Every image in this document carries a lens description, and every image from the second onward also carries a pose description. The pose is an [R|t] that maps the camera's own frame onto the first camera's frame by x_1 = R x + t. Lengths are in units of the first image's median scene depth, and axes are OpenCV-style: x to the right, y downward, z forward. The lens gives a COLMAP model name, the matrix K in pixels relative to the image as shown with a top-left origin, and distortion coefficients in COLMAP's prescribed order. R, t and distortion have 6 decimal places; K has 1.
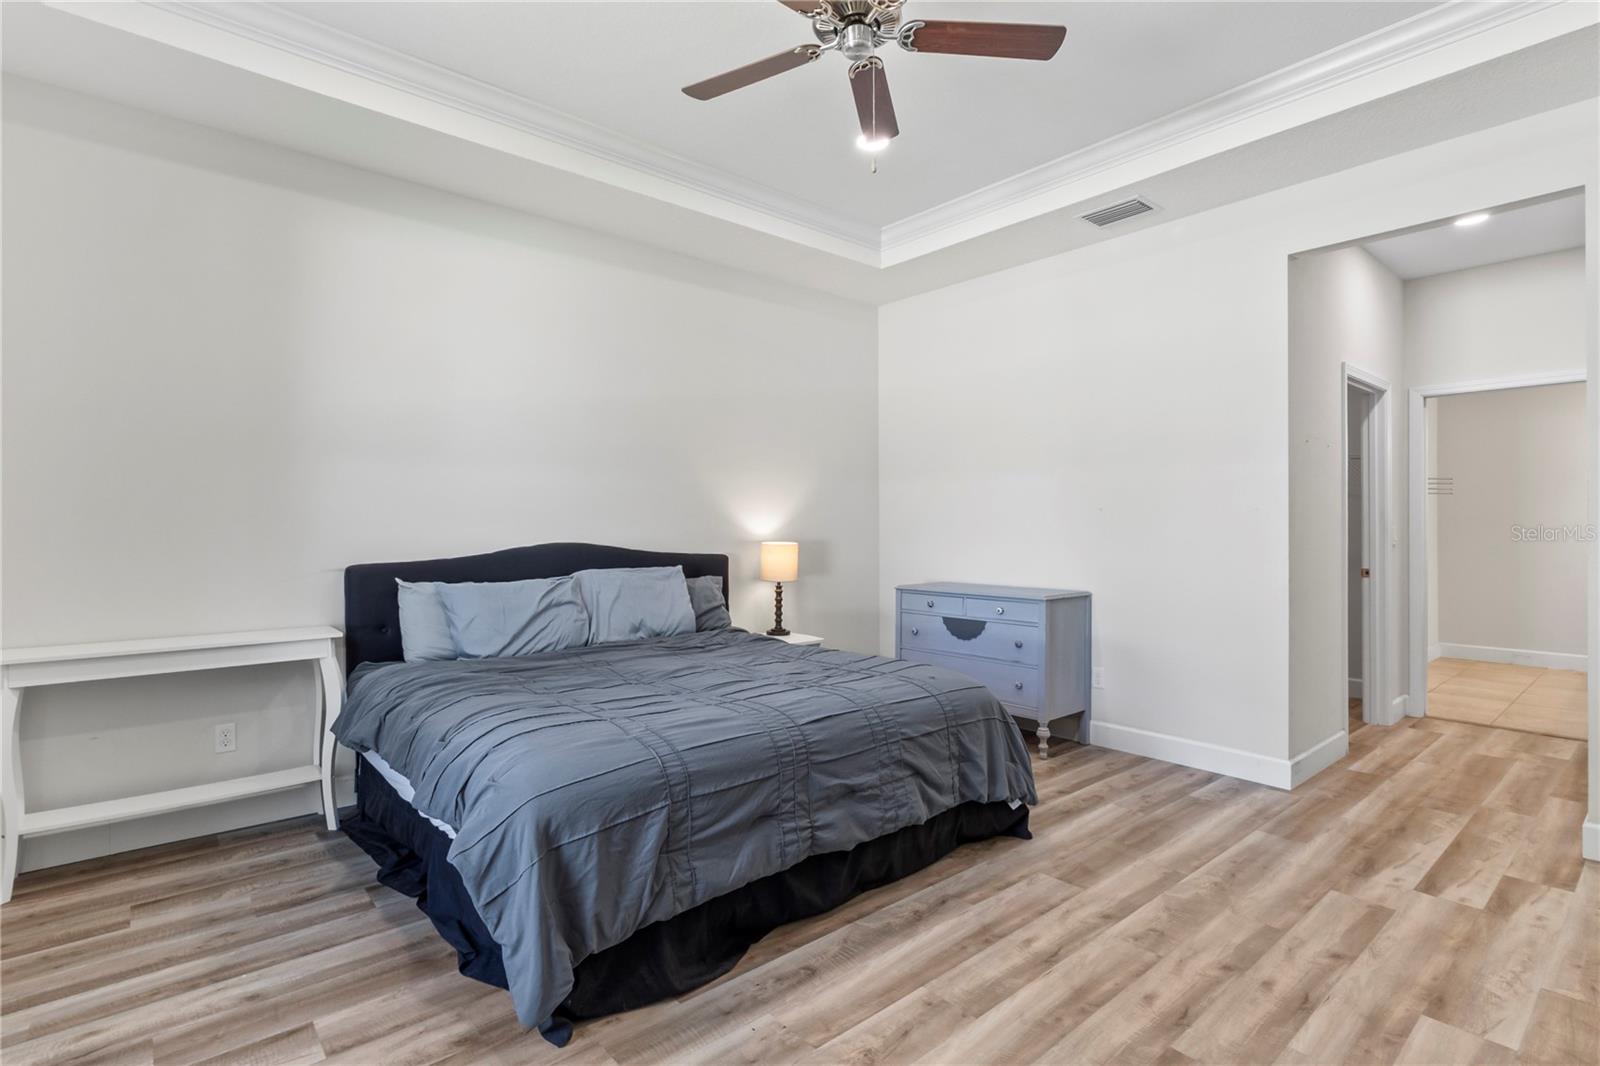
lens RADIAL K [[769.0, 0, 801.1], [0, 769.0, 530.4], [0, 0, 1]] dist [-0.004007, -0.000234]
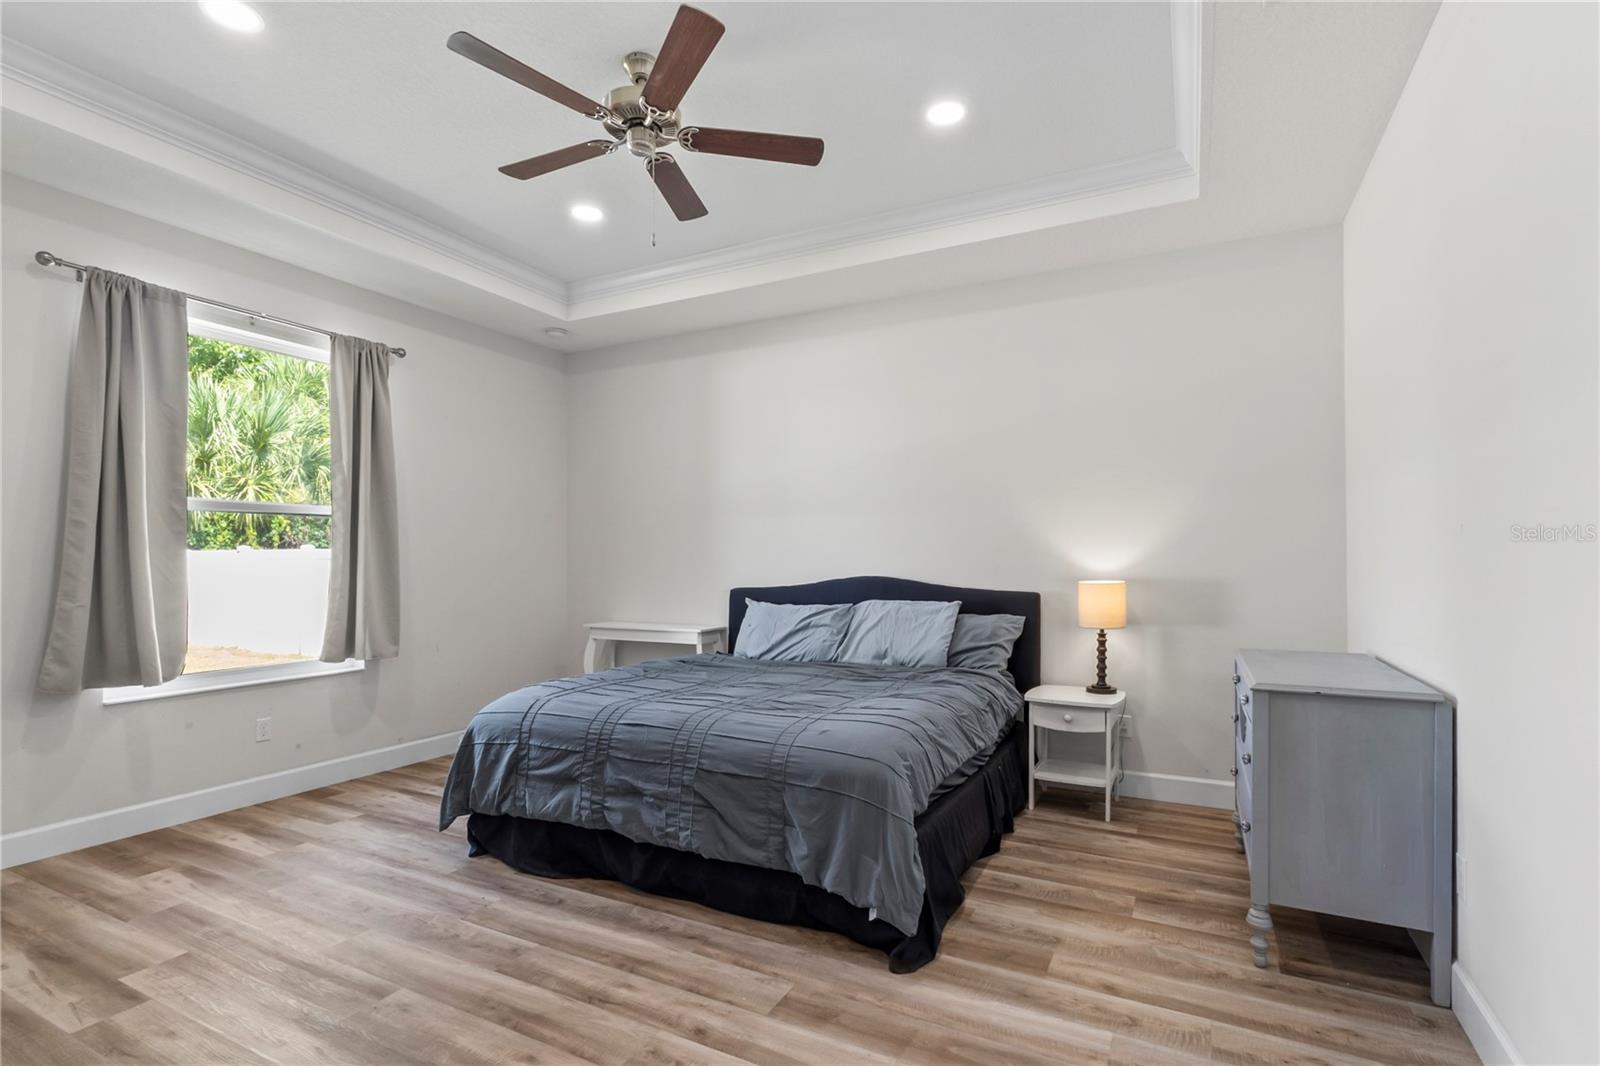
lens RADIAL K [[769.0, 0, 824.1], [0, 769.0, 562.4], [0, 0, 1]] dist [-0.004007, -0.000234]
pose [[0.373775, -0.002040, -0.927517, 1.139187], [-0.000620, 0.999997, -0.002450, -0.003411], [0.927519, 0.001490, 0.373773, 0.758015]]
